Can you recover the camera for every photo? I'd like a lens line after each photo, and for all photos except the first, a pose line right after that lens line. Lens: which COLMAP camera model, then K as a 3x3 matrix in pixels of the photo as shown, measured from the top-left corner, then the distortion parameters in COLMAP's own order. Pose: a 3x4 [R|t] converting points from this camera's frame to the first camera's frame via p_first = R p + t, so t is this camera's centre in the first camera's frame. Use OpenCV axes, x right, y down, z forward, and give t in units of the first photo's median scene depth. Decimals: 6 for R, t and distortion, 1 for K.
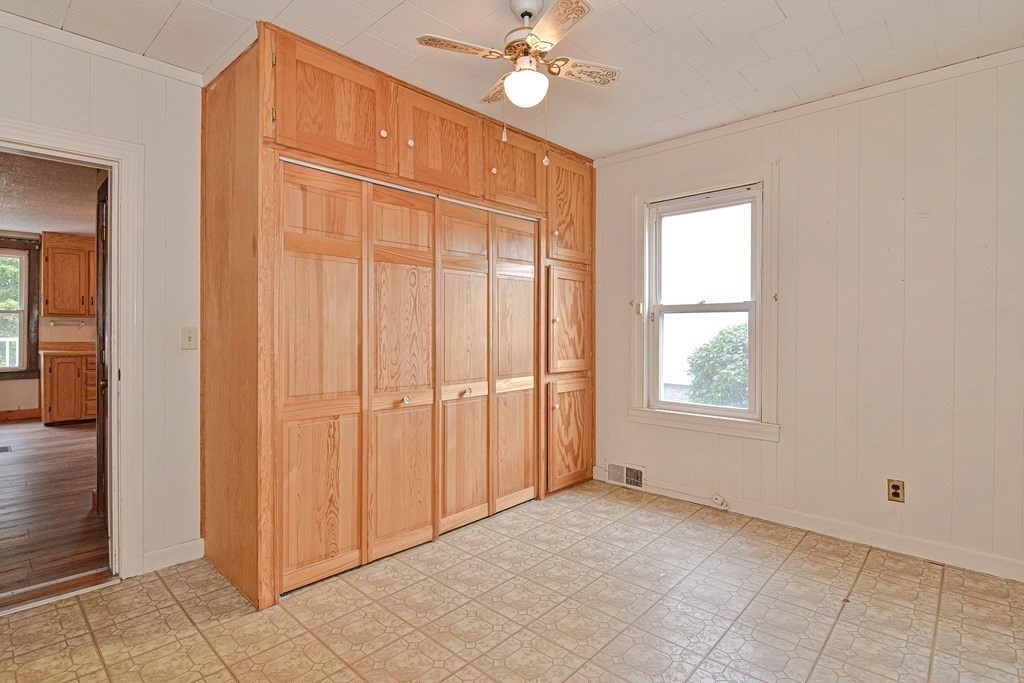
lens RADIAL K [[528.0, 0, 511.3], [0, 528.0, 325.0], [0, 0, 1]] dist [0.000074, -0.001219]
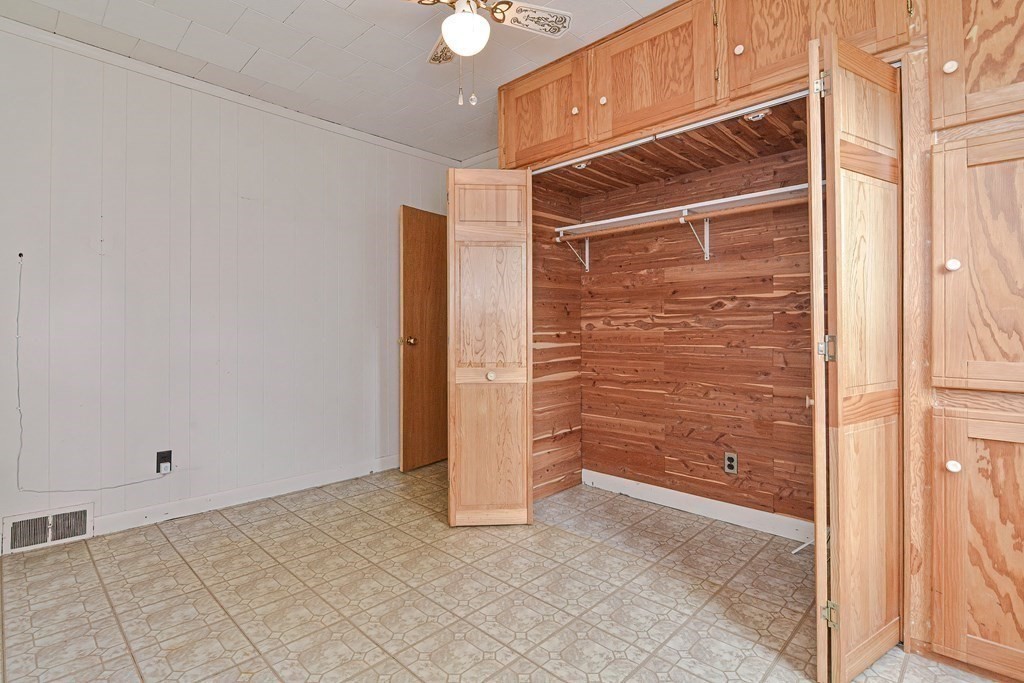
lens RADIAL K [[497.8, 0, 512.0], [0, 497.8, 341.5], [0, 0, 1]] dist [-0.004955, -0.001809]
pose [[0.008923, -0.016979, -0.999816, 0.270233], [0.008566, 0.999820, -0.016903, 0.031062], [0.999924, -0.008413, 0.009067, 0.352792]]
